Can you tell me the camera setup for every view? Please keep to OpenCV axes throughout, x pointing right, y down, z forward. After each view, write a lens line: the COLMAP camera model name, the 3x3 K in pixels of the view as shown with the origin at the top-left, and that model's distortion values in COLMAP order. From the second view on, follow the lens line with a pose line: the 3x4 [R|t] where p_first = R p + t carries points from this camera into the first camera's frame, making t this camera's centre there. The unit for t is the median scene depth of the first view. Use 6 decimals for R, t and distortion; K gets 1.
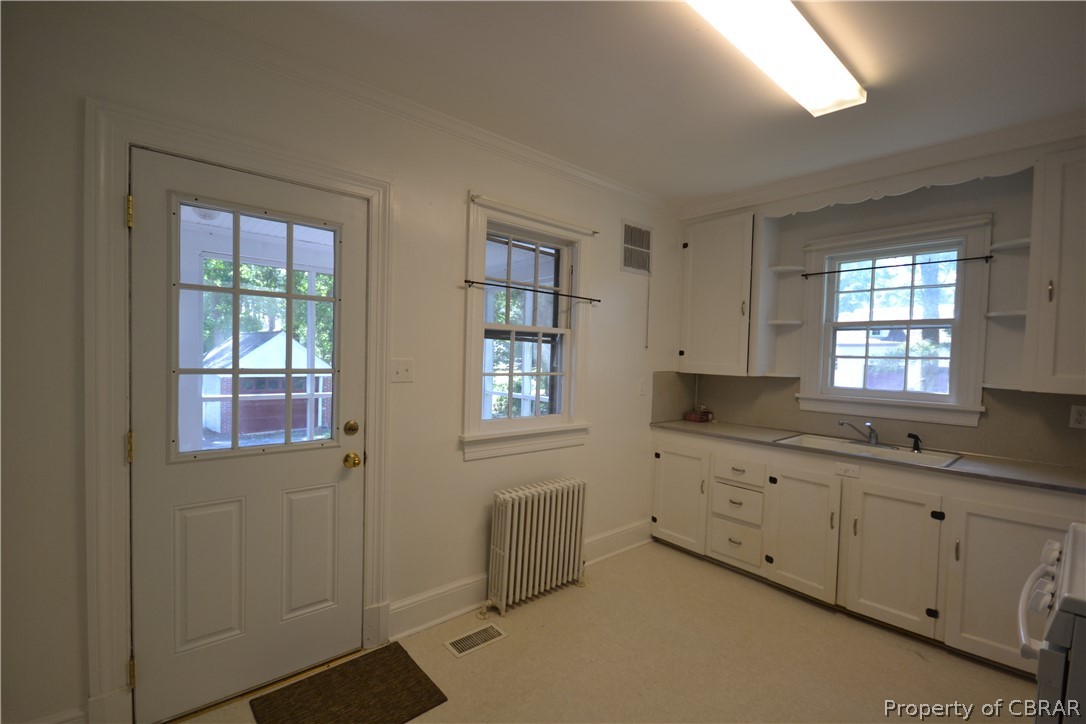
lens RADIAL K [[487.6, 0, 543.0], [0, 487.6, 362.0], [0, 0, 1]] dist [-0.015348, -0.000336]
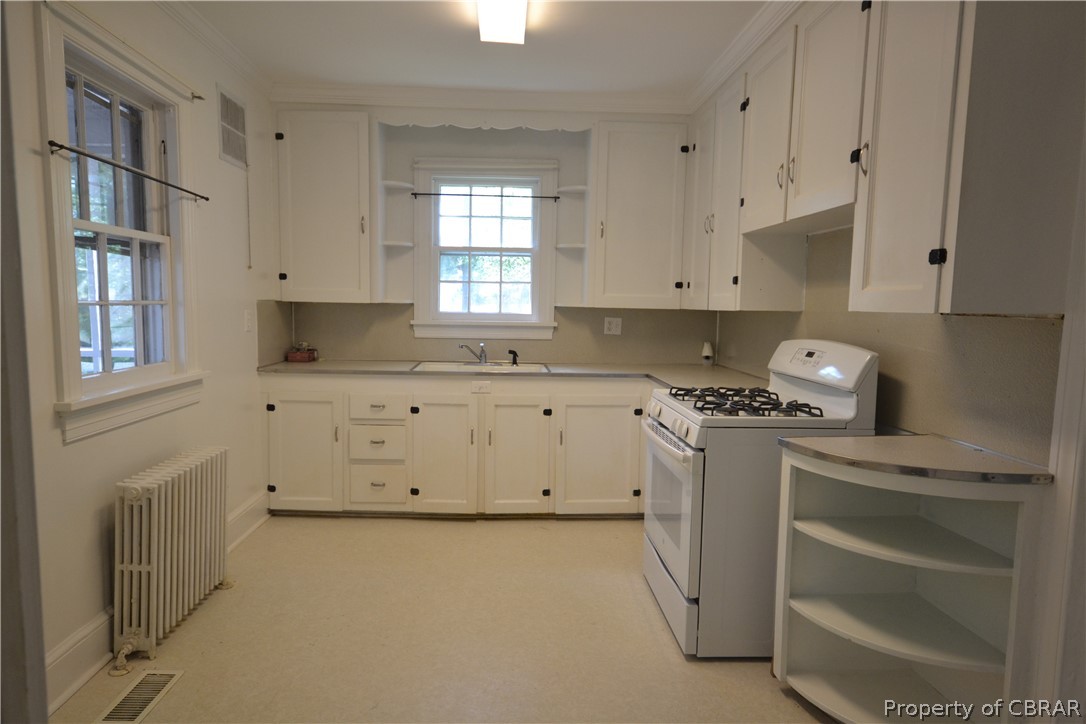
lens RADIAL K [[666.2, 0, 543.0], [0, 666.2, 362.0], [0, 0, 1]] dist [-0.001108, 0.000415]
pose [[0.590368, -0.087131, 0.802417, -0.406054], [0.013959, 0.995110, 0.097784, 0.023726], [-0.807013, -0.046527, 0.588698, 0.026060]]
